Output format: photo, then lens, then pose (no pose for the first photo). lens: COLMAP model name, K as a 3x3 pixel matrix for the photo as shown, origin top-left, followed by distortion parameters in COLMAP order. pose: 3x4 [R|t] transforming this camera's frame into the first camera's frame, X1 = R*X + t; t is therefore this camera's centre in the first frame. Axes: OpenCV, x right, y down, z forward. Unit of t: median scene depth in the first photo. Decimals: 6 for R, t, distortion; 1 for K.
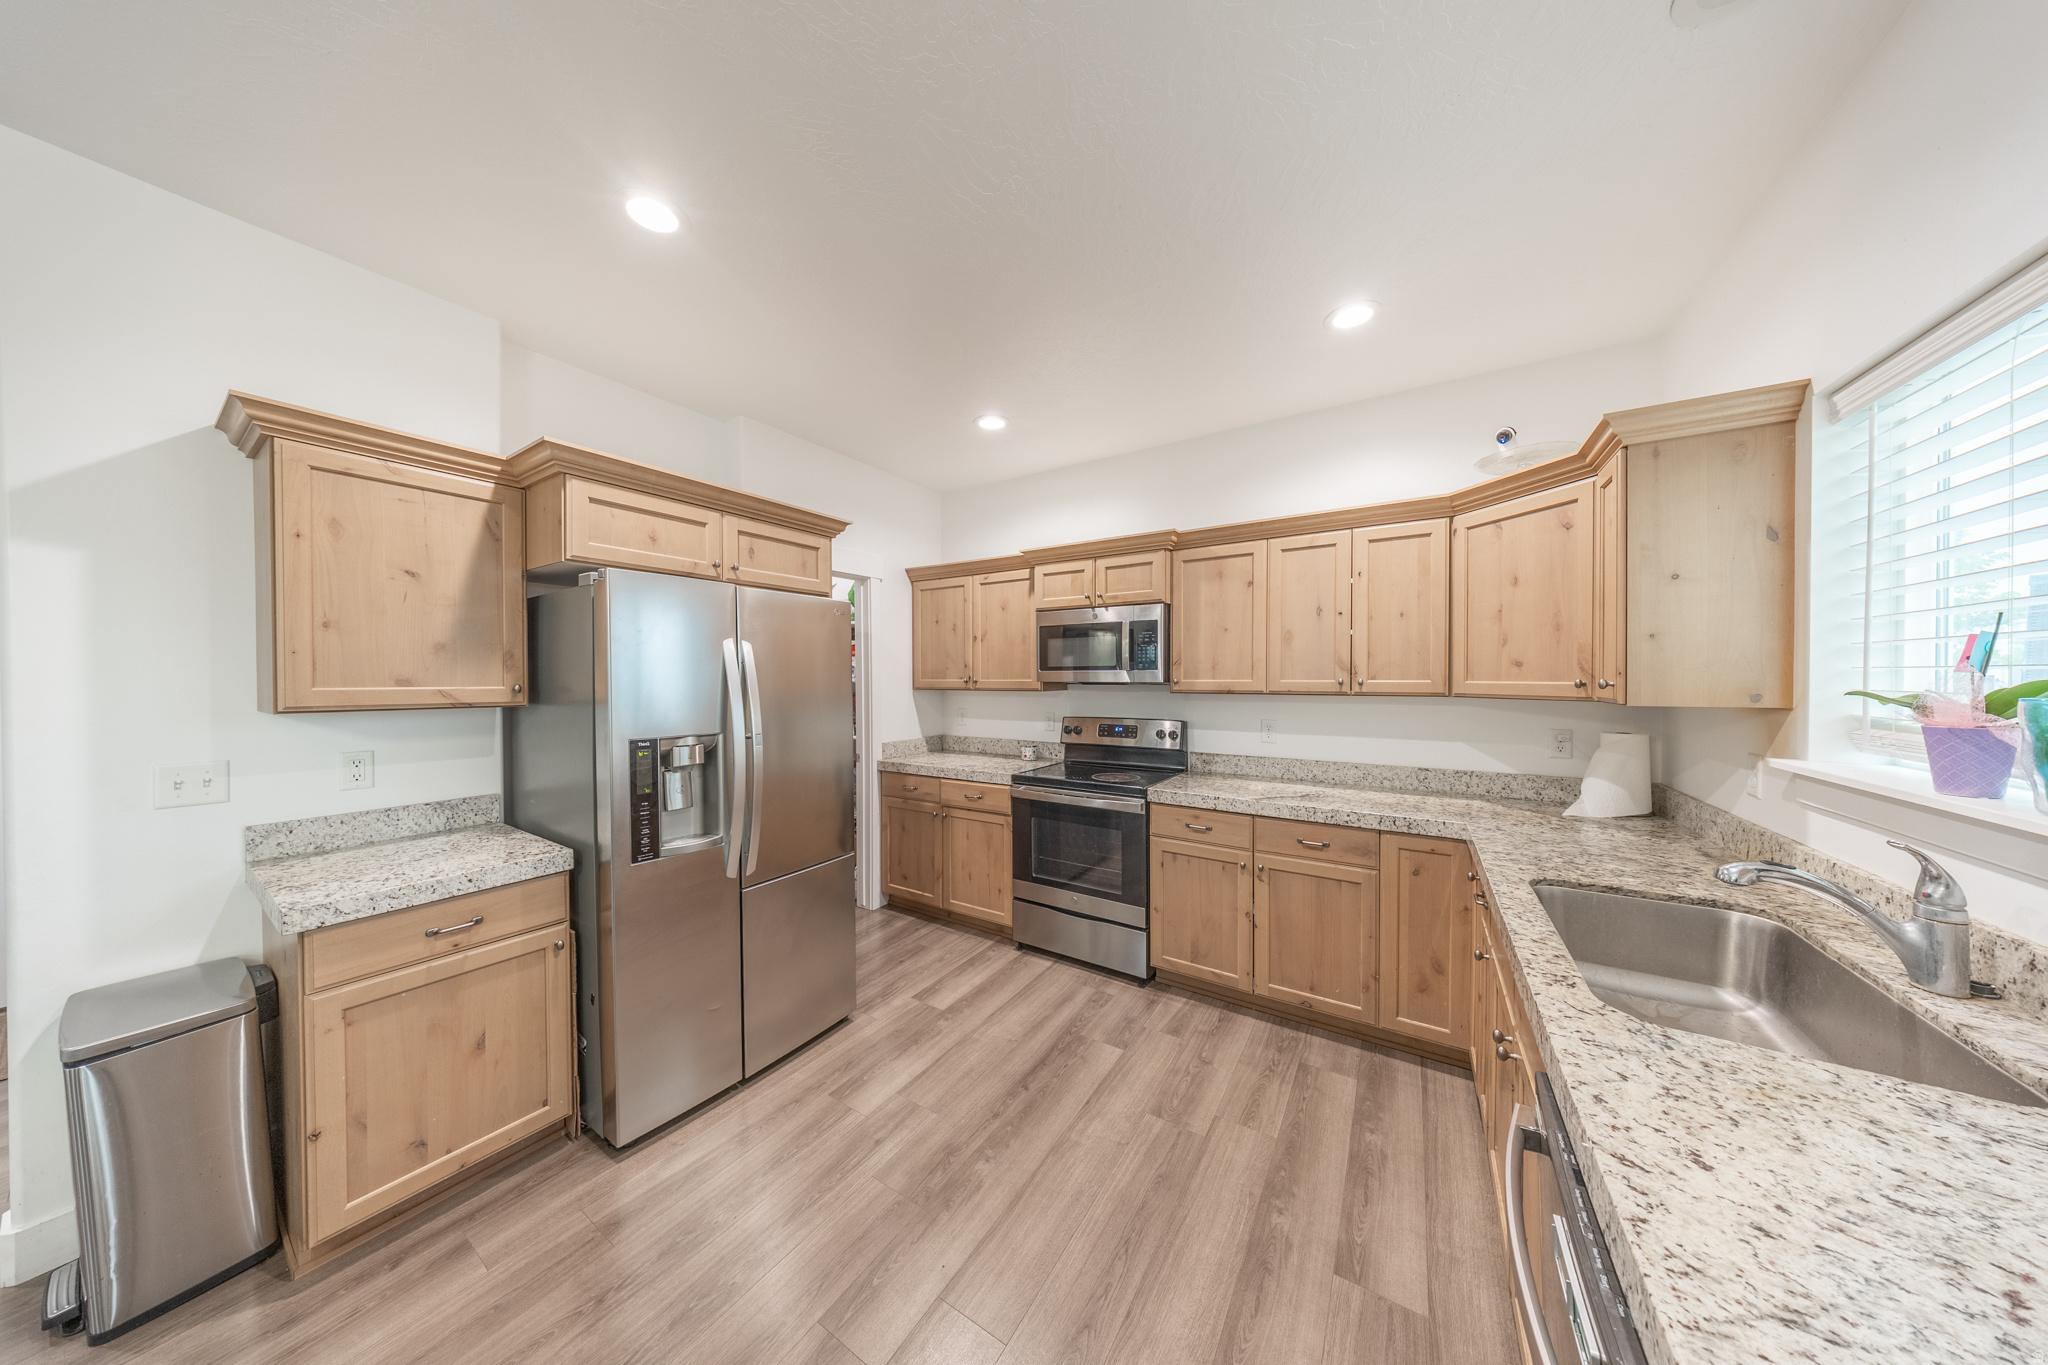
lens RADIAL K [[594.3, 0, 1026.9], [0, 594.3, 681.4], [0, 0, 1]] dist [-0.001569, 0.000314]
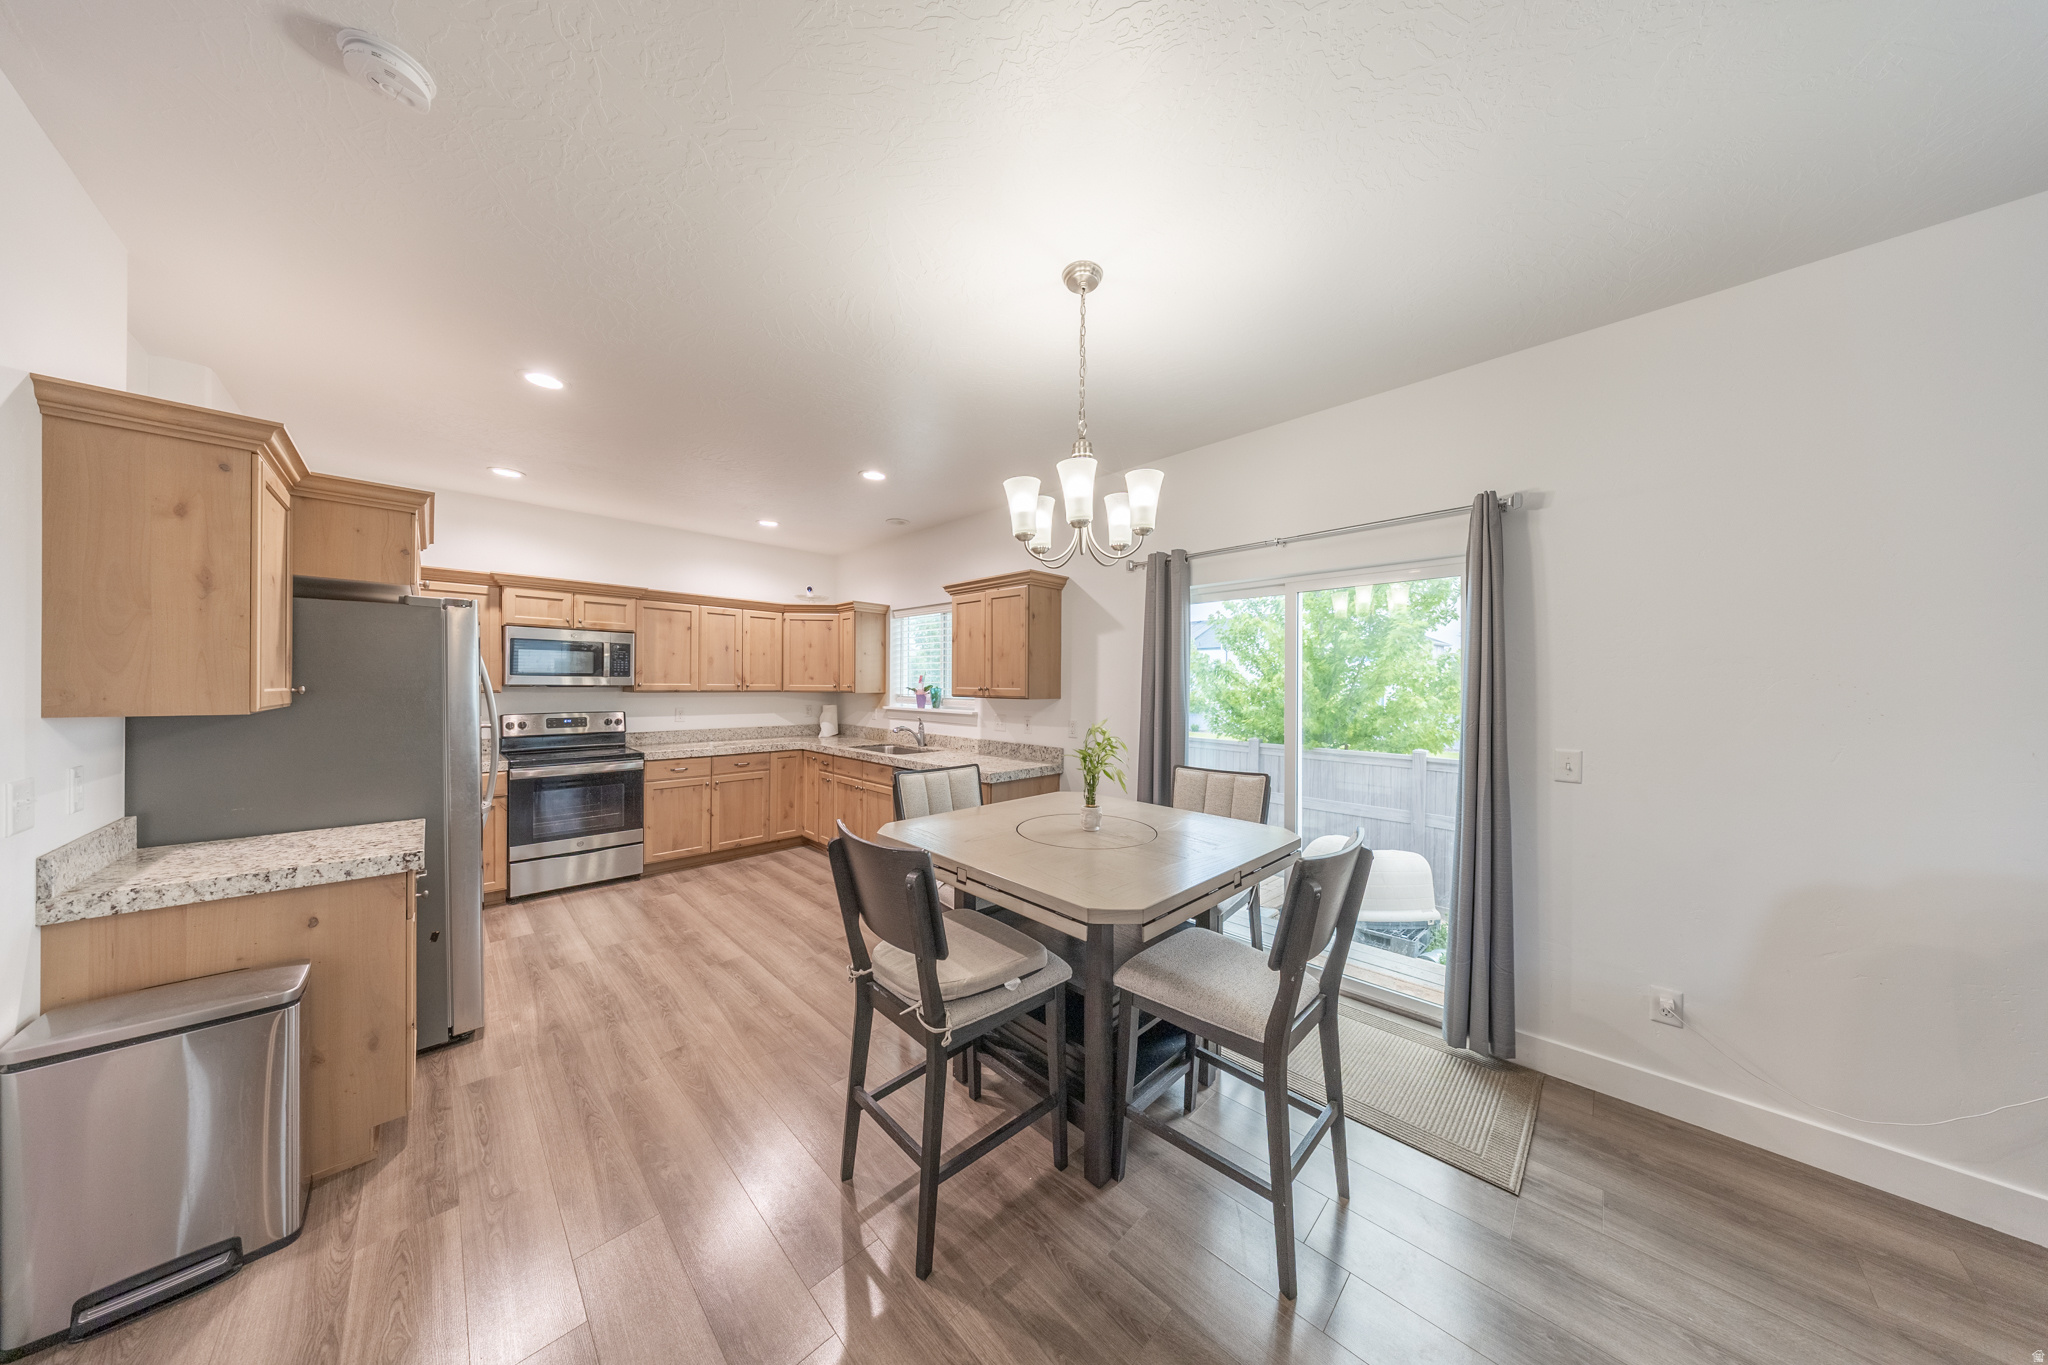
lens RADIAL K [[594.3, 0, 1020.7], [0, 594.3, 684.4], [0, 0, 1]] dist [-0.001569, 0.000314]
pose [[0.209015, 0.005118, 0.977899, -1.254323], [-0.000012, 0.999986, -0.005231, 0.008477], [-0.977912, 0.001082, 0.209013, -0.345190]]
